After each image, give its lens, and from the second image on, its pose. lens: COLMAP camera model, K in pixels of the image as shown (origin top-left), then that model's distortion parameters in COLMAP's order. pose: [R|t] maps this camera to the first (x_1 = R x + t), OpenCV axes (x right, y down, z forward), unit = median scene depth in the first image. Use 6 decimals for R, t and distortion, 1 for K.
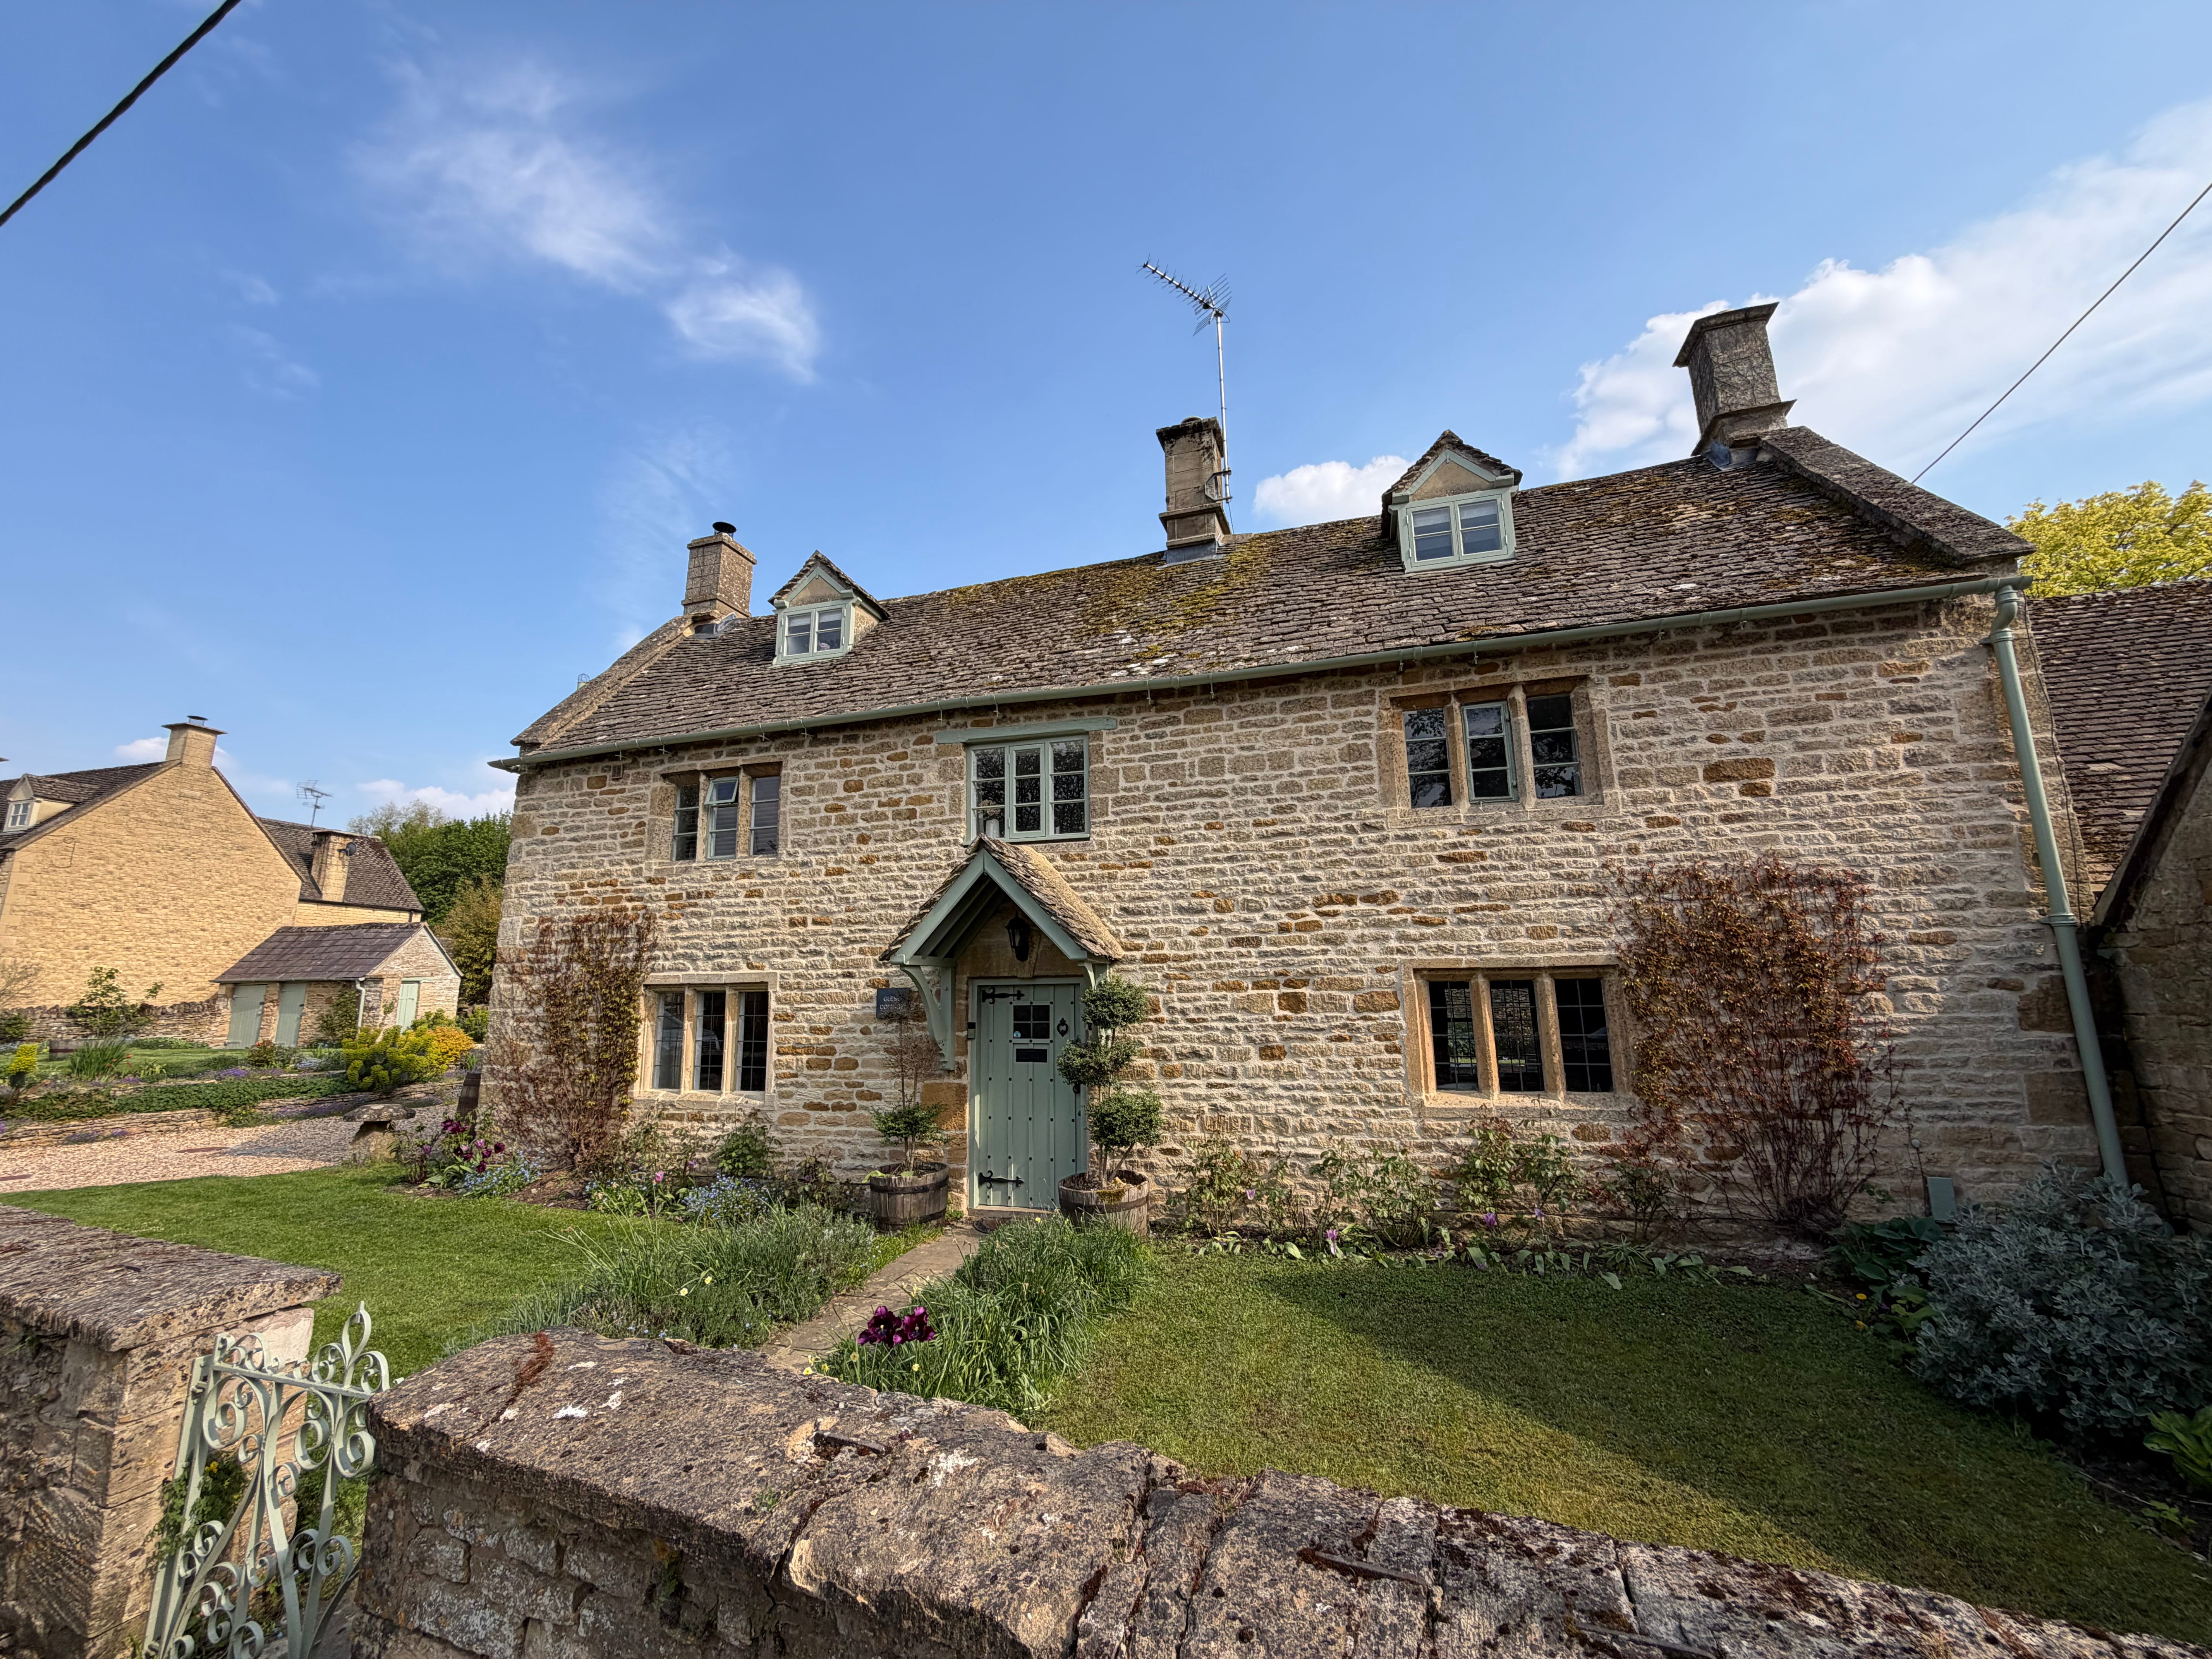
lens RADIAL K [[869.2, 0, 1106.0], [0, 869.2, 829.5], [0, 0, 1]] dist [0.000486, 0.000269]
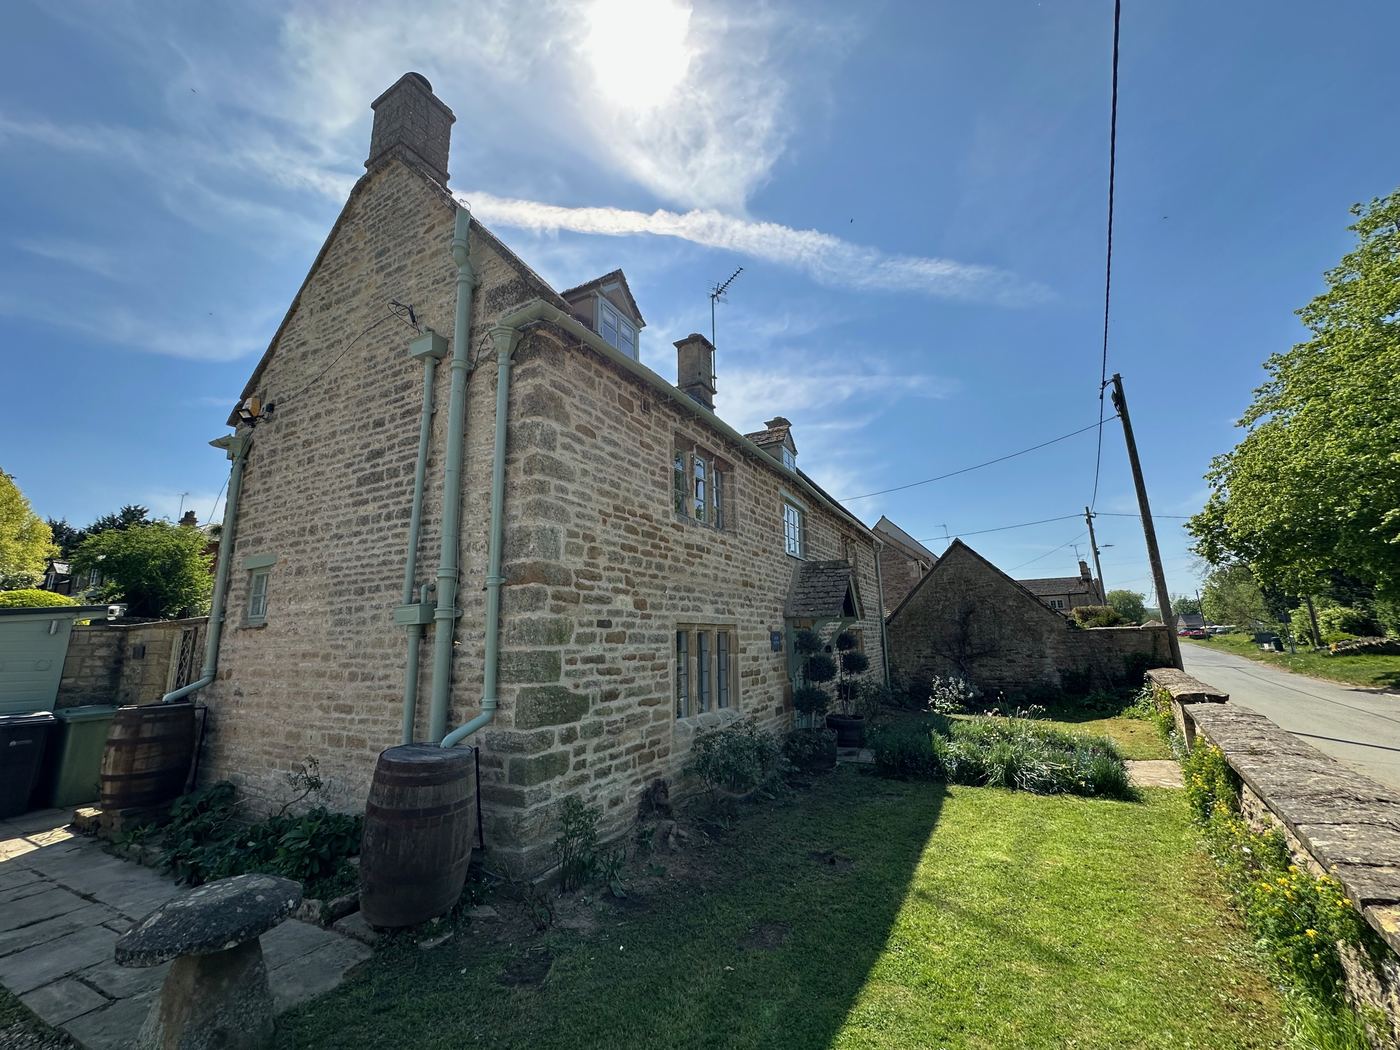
lens RADIAL K [[558.1, 0, 700.5], [0, 558.1, 524.8], [0, 0, 1]] dist [-0.001678, 0.000284]
pose [[0.192794, 0.211591, 0.958154, -1.423117], [-0.158273, 0.970393, -0.182447, 0.215140], [-0.968391, -0.116475, 0.220575, 0.987296]]
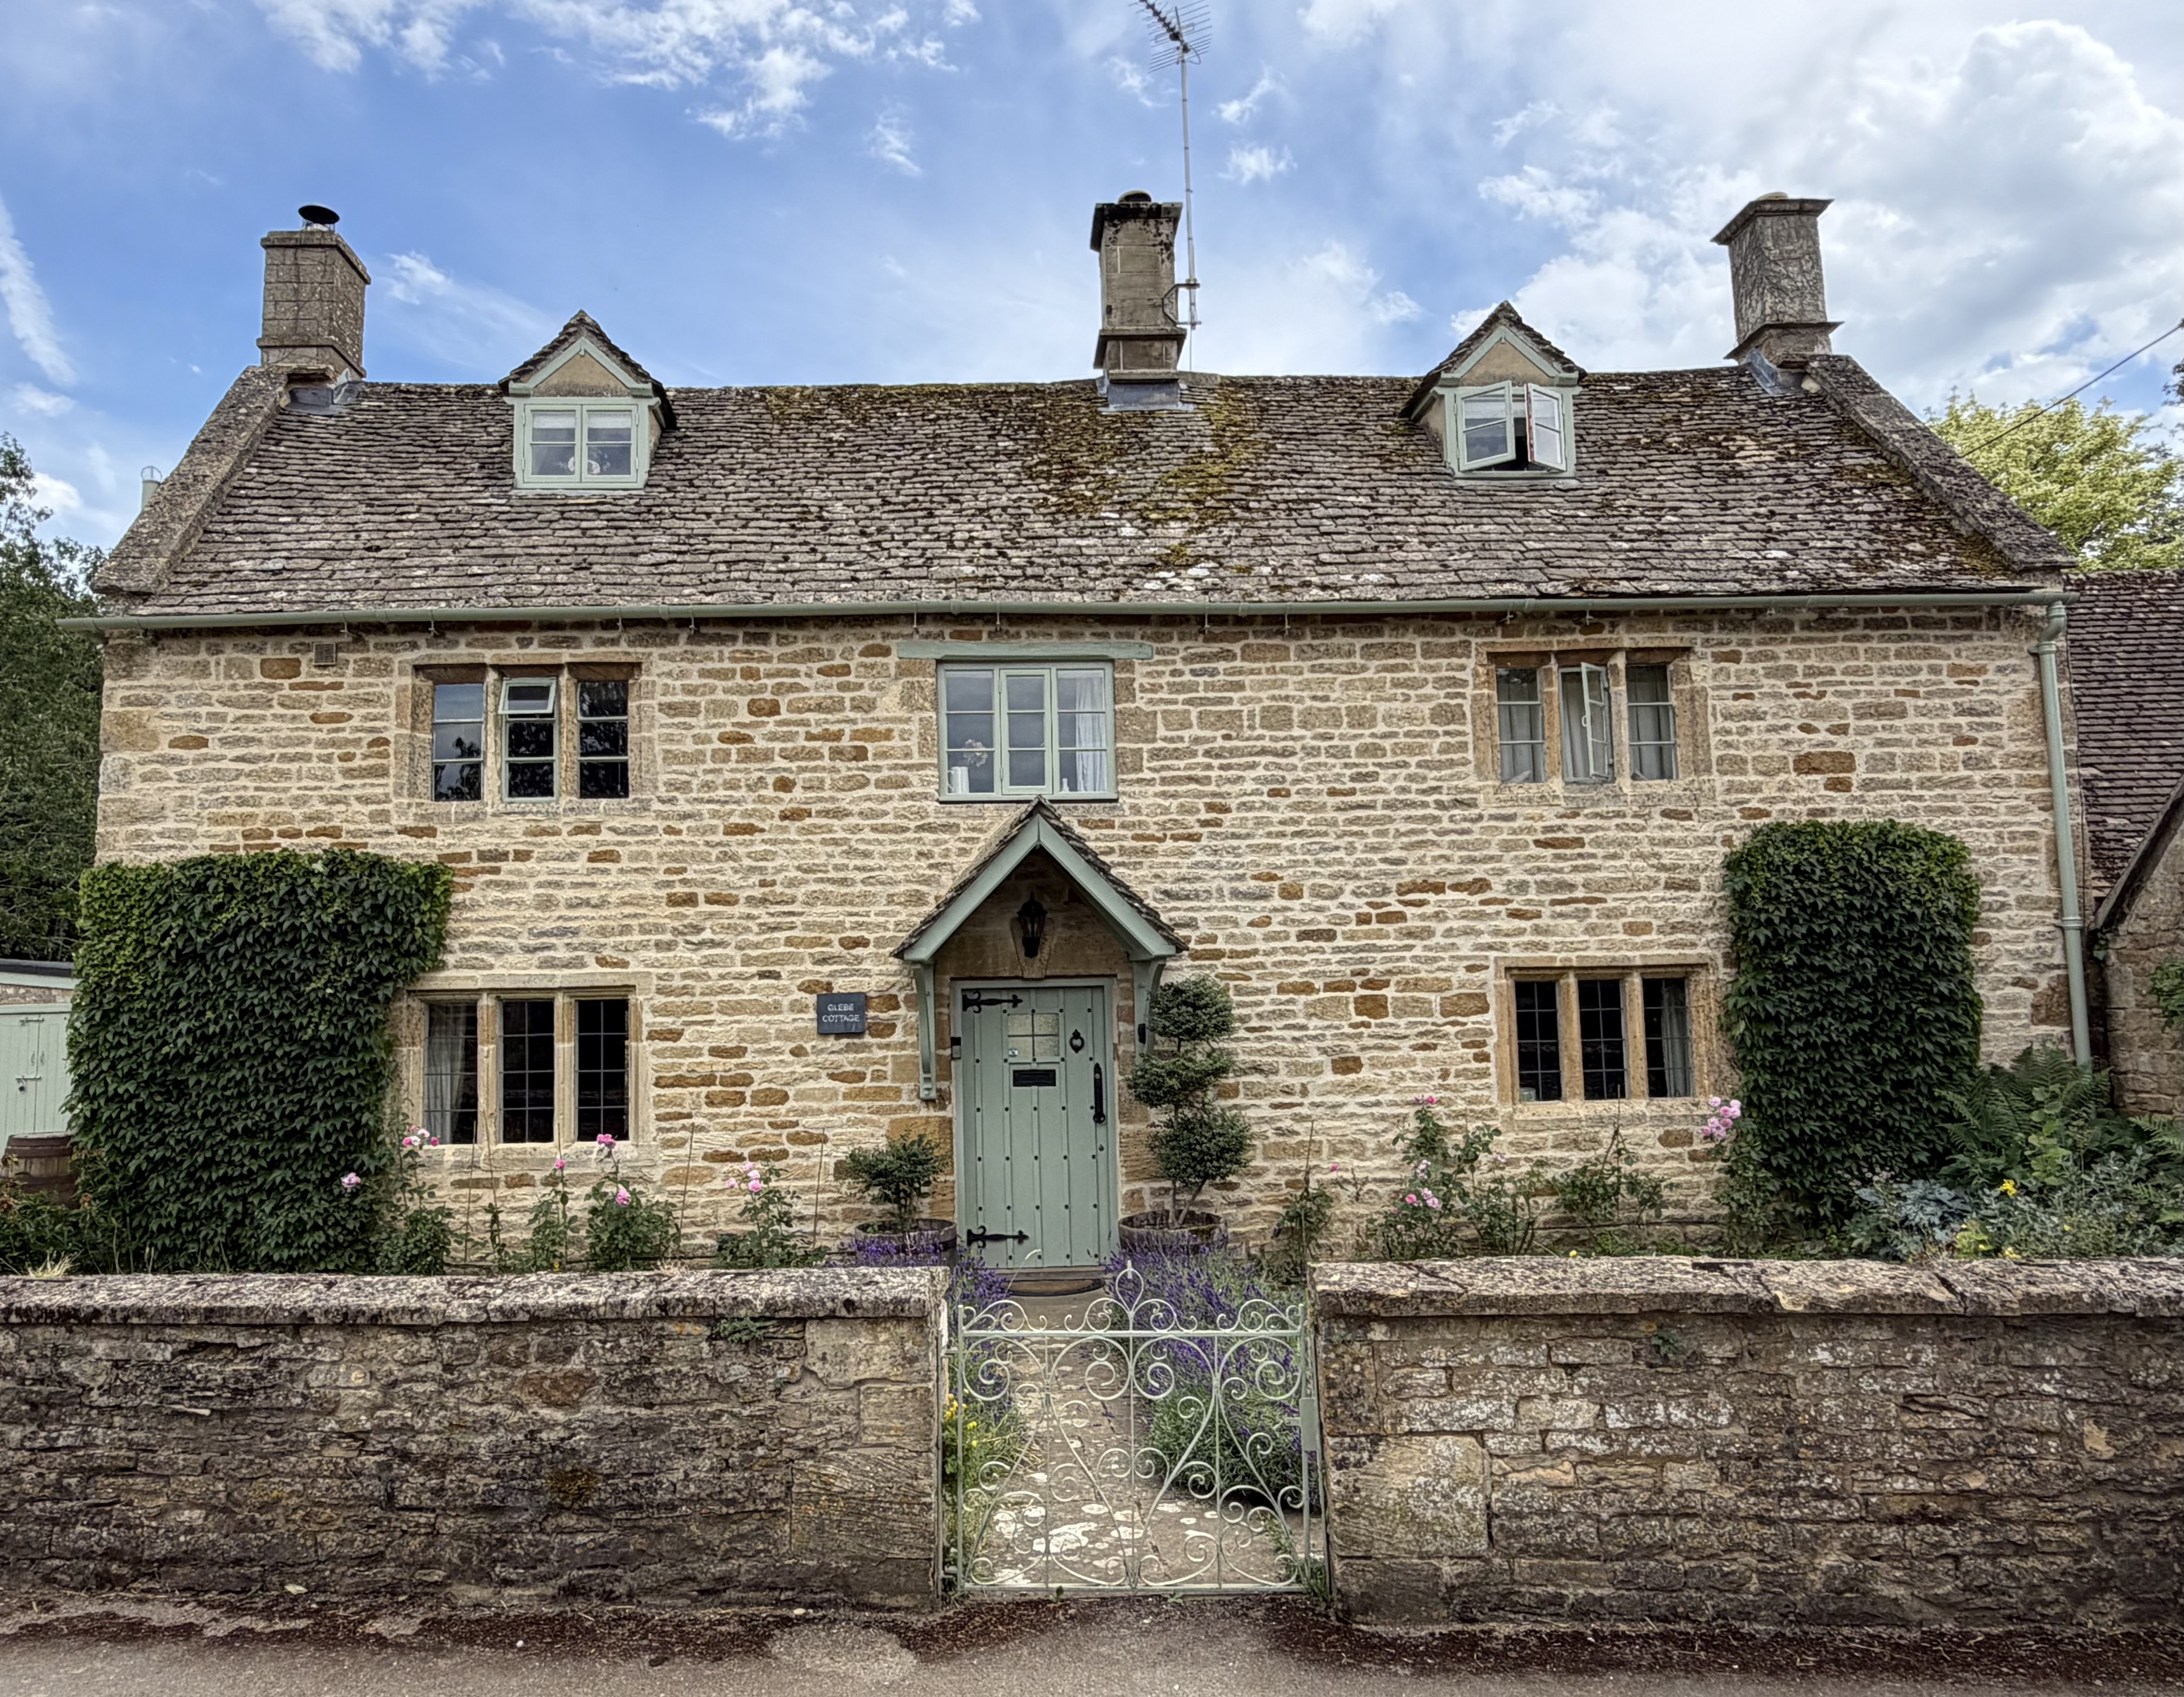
lens RADIAL K [[1540.3, 0, 1013.9], [0, 1540.3, 832.5], [0, 0, 1]] dist [-0.001052, 0.003711]
pose [[0.945298, 0.028387, 0.324971, -0.566591], [-0.052518, 0.996455, 0.065726, -0.047338], [-0.321954, -0.079198, 0.943437, -0.274678]]
